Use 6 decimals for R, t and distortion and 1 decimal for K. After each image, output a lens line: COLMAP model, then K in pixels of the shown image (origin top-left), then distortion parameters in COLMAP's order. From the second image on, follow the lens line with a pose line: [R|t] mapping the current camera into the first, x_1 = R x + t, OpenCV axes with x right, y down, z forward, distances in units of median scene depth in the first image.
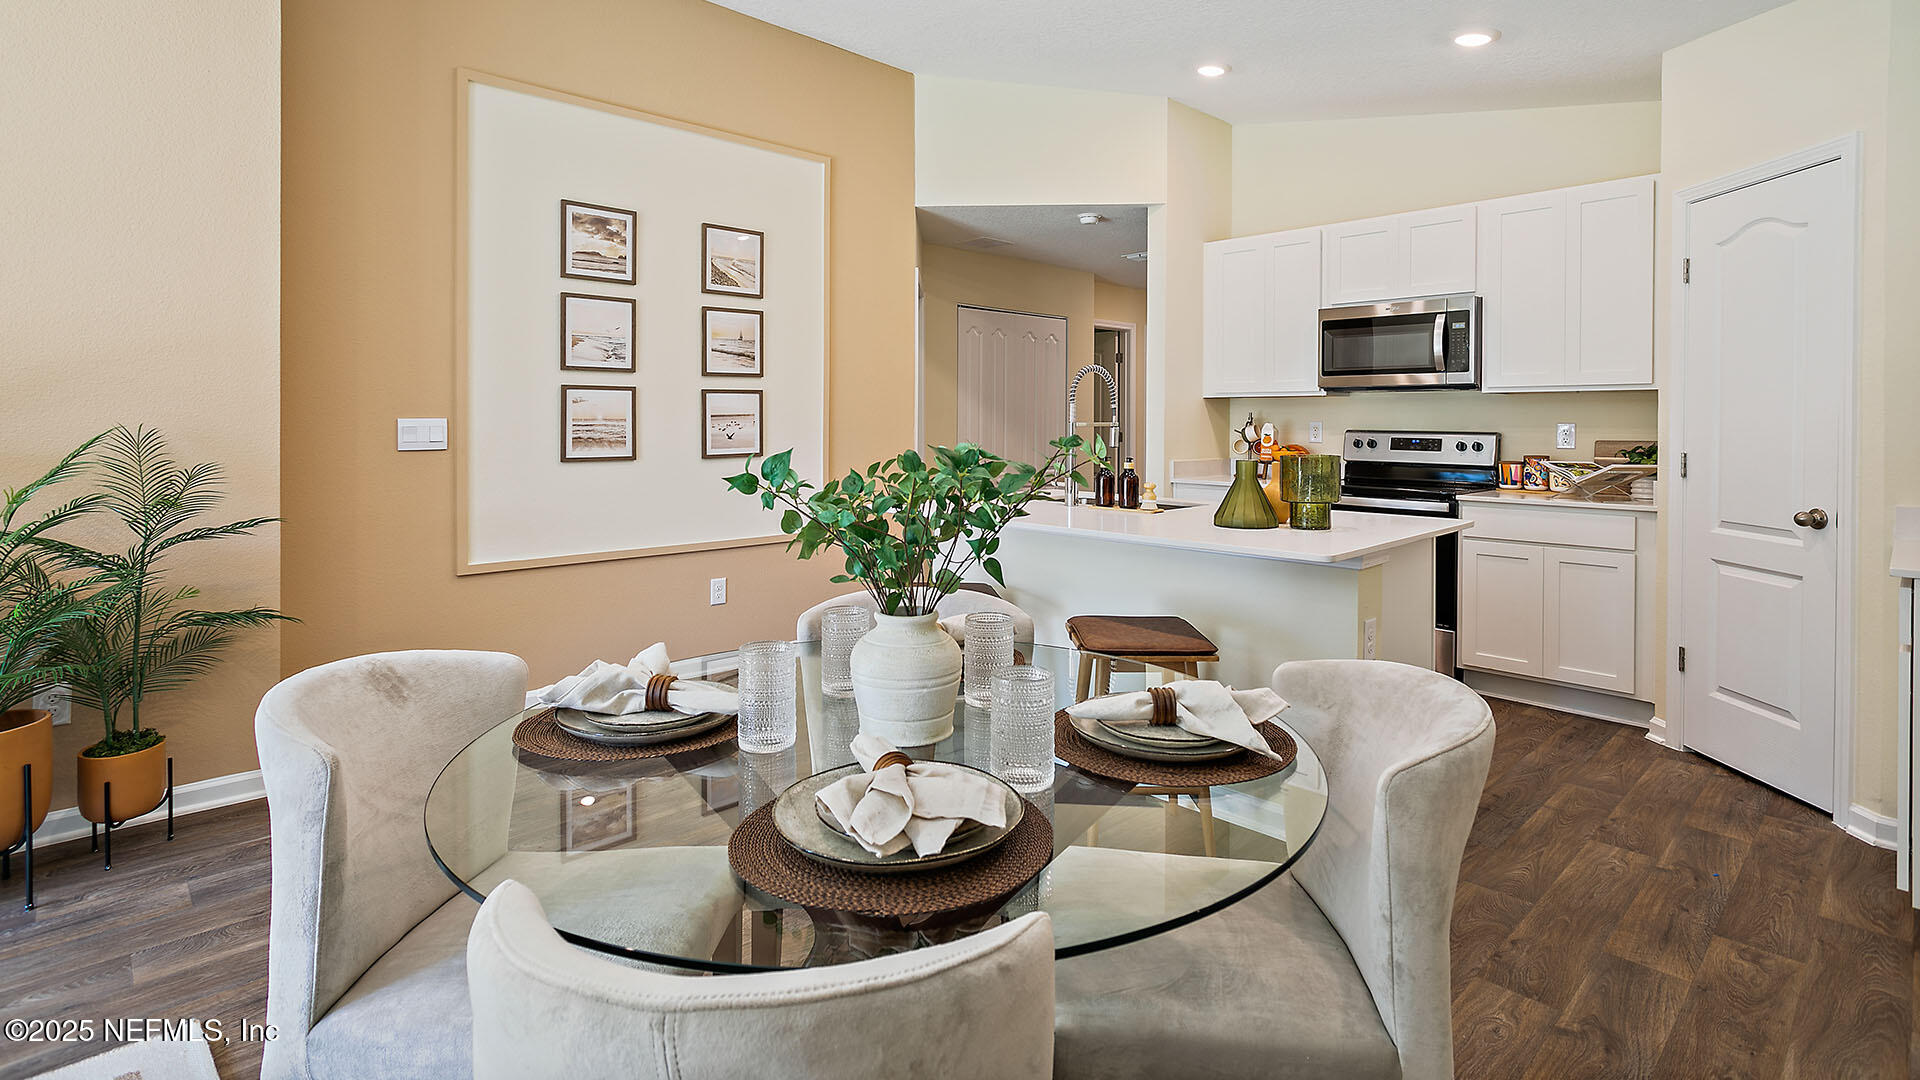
lens RADIAL K [[920.5, 0, 955.6], [0, 920.5, 426.7], [0, 0, 1]] dist [0.001591, 0.000645]
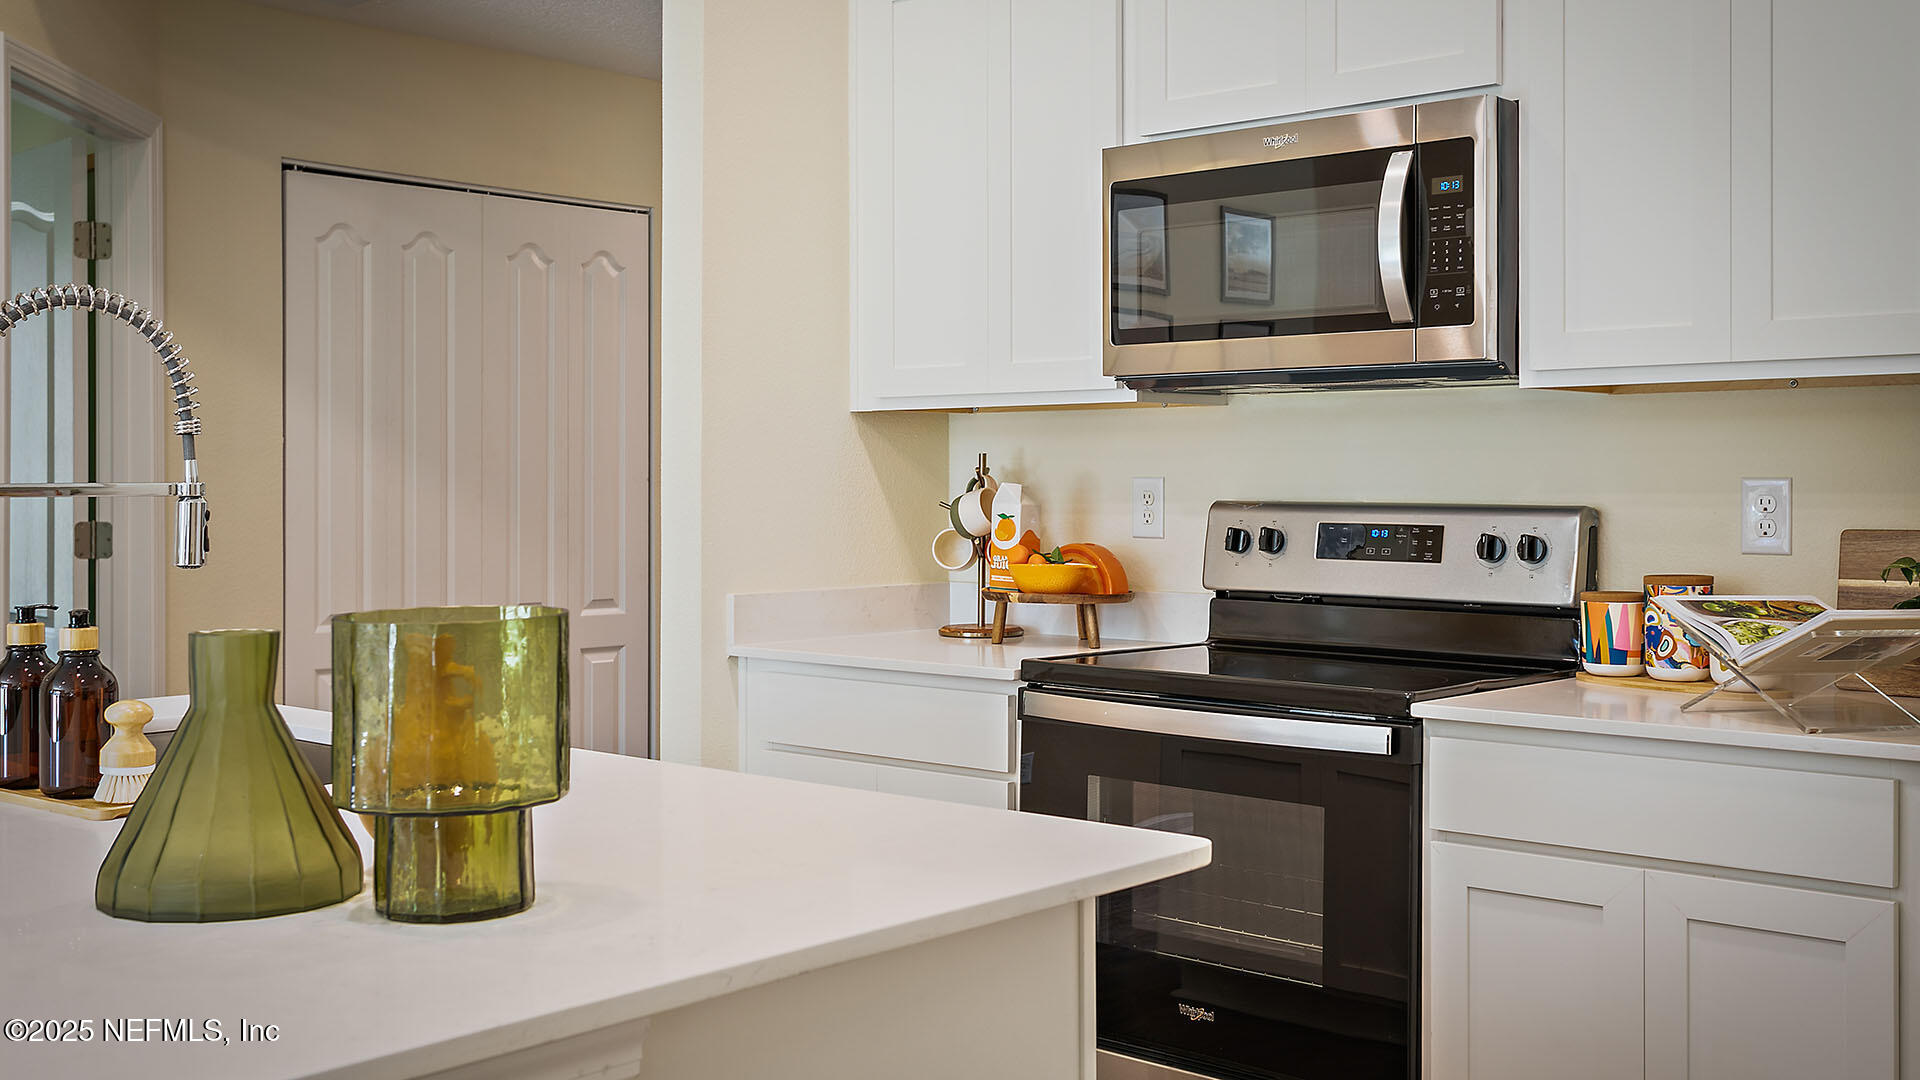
lens RADIAL K [[1969.5, 0, 954.7], [0, 1969.5, 484.7], [0, 0, 1]] dist [0.018988, 0.005937]
pose [[0.997581, -0.005326, 0.069316, 0.316501], [0.005659, 0.999973, -0.004602, 0.000231], [-0.069289, 0.004983, 0.997584, 0.300946]]
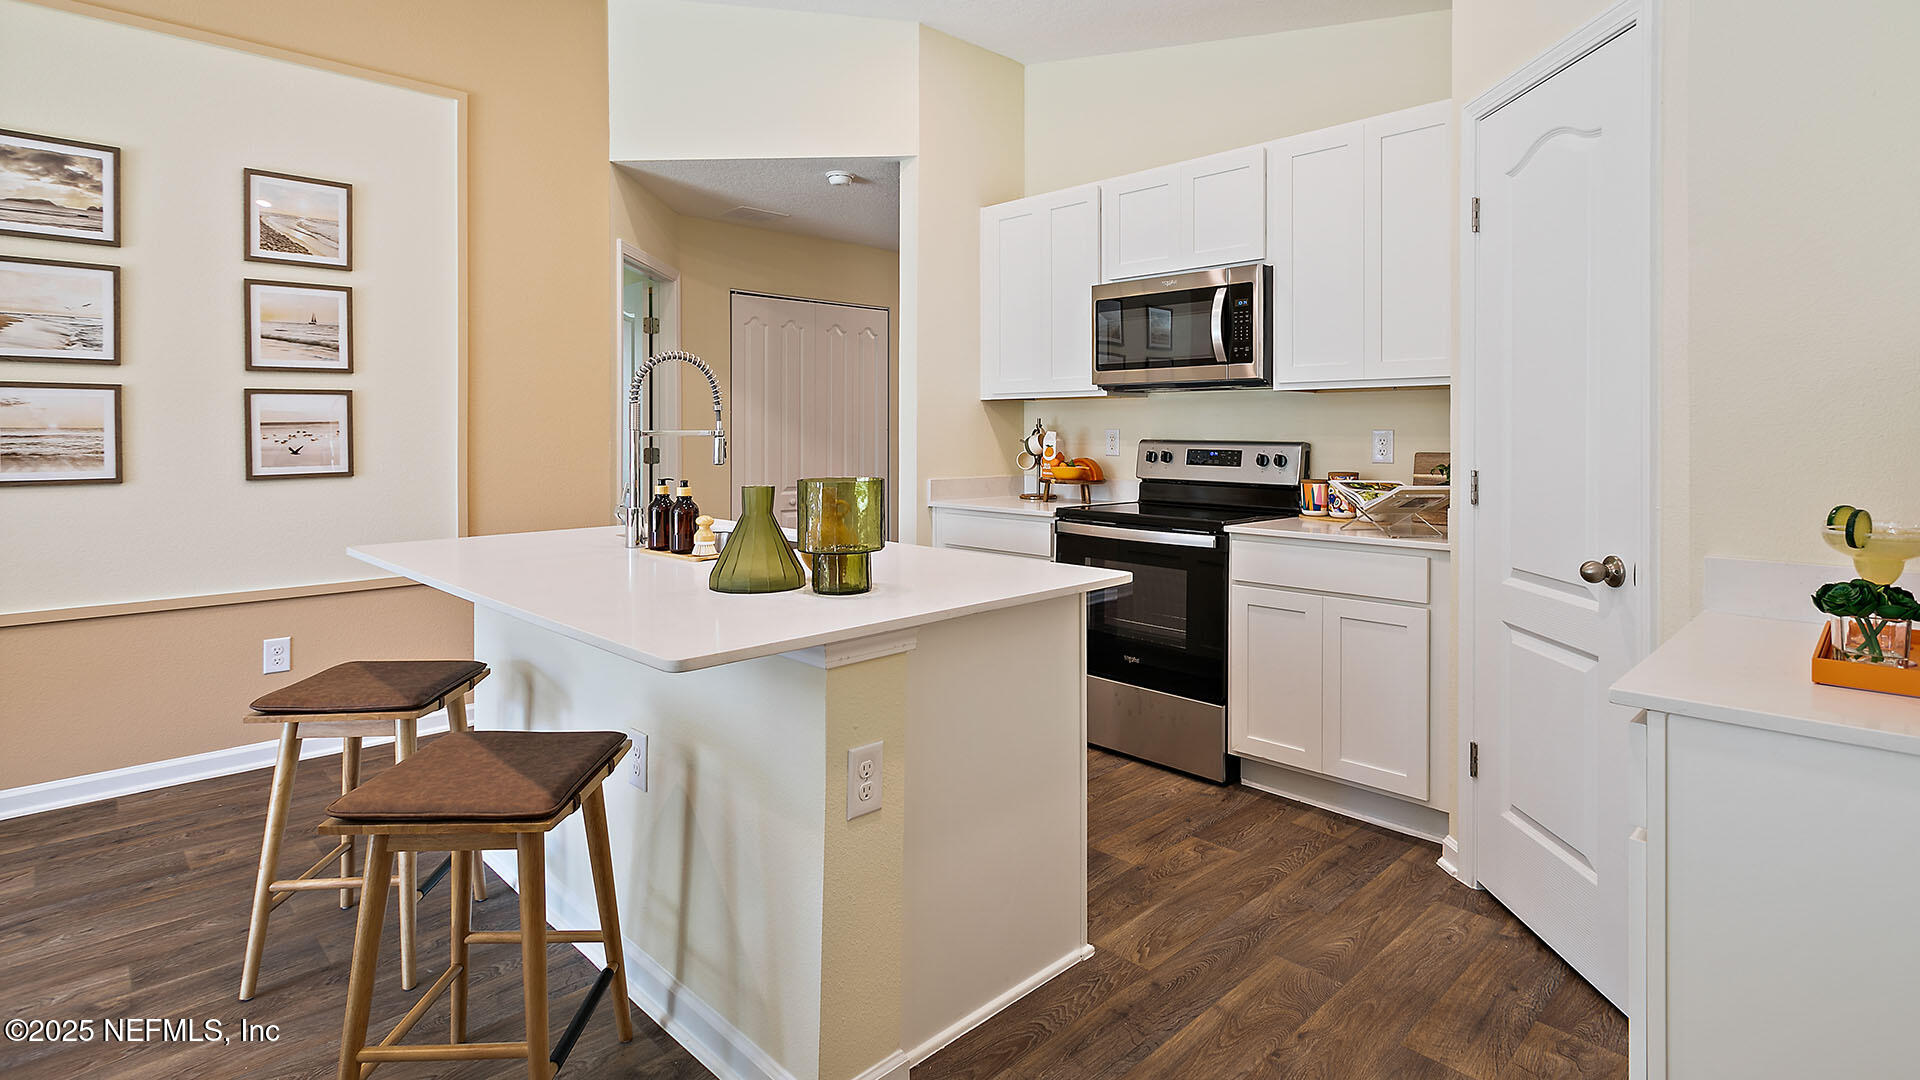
lens RADIAL K [[943.5, 0, 973.3], [0, 943.5, 432.6], [0, 0, 1]] dist [-0.000306, 0.000987]
pose [[0.999856, -0.003333, 0.016627, 0.306685], [0.003420, 0.999981, -0.005200, 0.001465], [-0.016609, 0.005256, 0.999848, 0.217230]]
